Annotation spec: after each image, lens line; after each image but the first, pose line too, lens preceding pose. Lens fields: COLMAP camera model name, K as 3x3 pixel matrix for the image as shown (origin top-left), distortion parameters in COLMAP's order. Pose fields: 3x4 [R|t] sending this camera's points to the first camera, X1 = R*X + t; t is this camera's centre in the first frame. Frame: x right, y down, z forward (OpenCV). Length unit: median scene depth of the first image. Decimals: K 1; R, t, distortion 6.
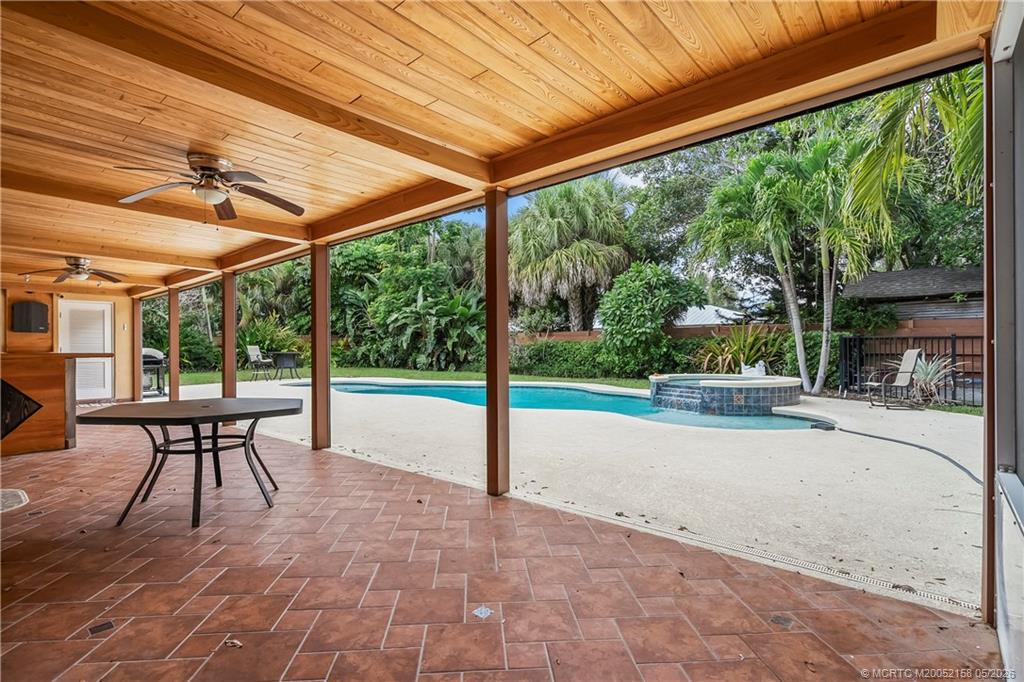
lens RADIAL K [[492.6, 0, 508.1], [0, 492.6, 348.9], [0, 0, 1]] dist [0.004034, 0.000321]
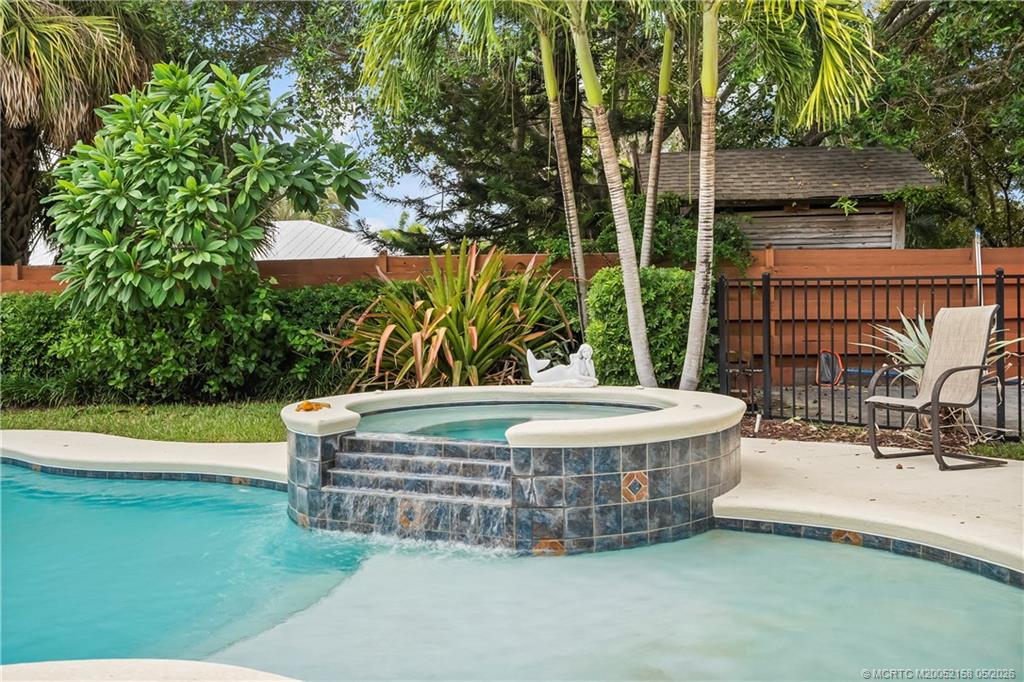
lens RADIAL K [[954.8, 0, 511.4], [0, 954.8, 341.2], [0, 0, 1]] dist [0.003701, 0.000000]
pose [[0.798594, -0.024663, 0.601364, 0.049366], [0.010795, 0.999586, 0.026659, 0.002431], [-0.601773, -0.014798, 0.798530, 0.351426]]
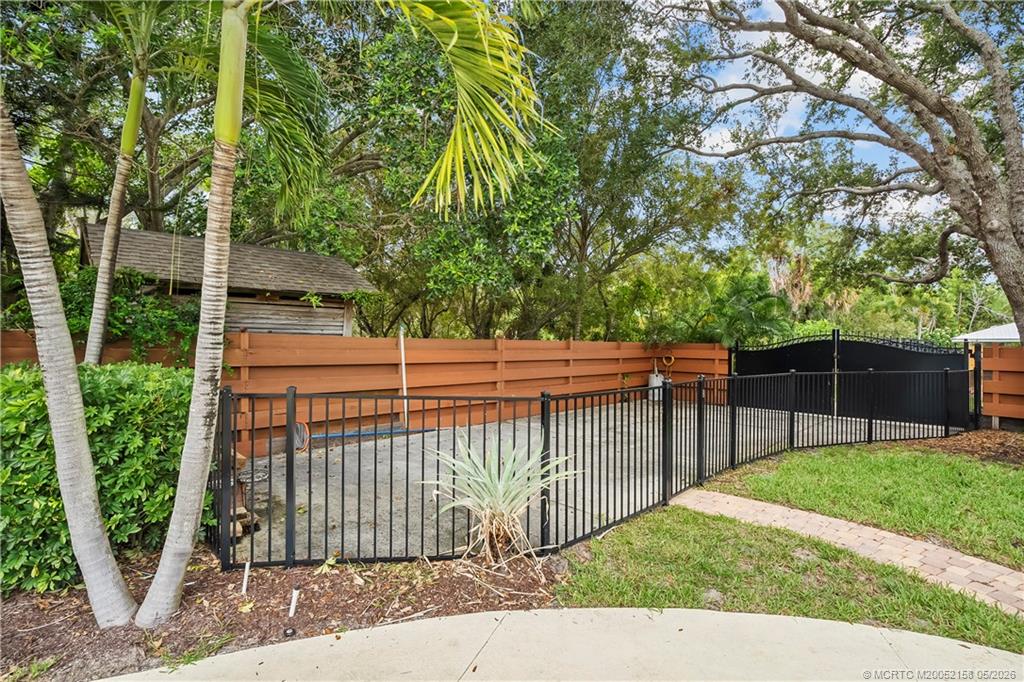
lens RADIAL K [[470.3, 0, 511.0], [0, 470.3, 342.5], [0, 0, 1]] dist [-0.000272, 0.001506]
pose [[0.056980, 0.006751, 0.998353, 0.284561], [-0.010519, 0.999926, -0.006161, -0.041498], [-0.998320, -0.010150, 0.057046, 0.588742]]
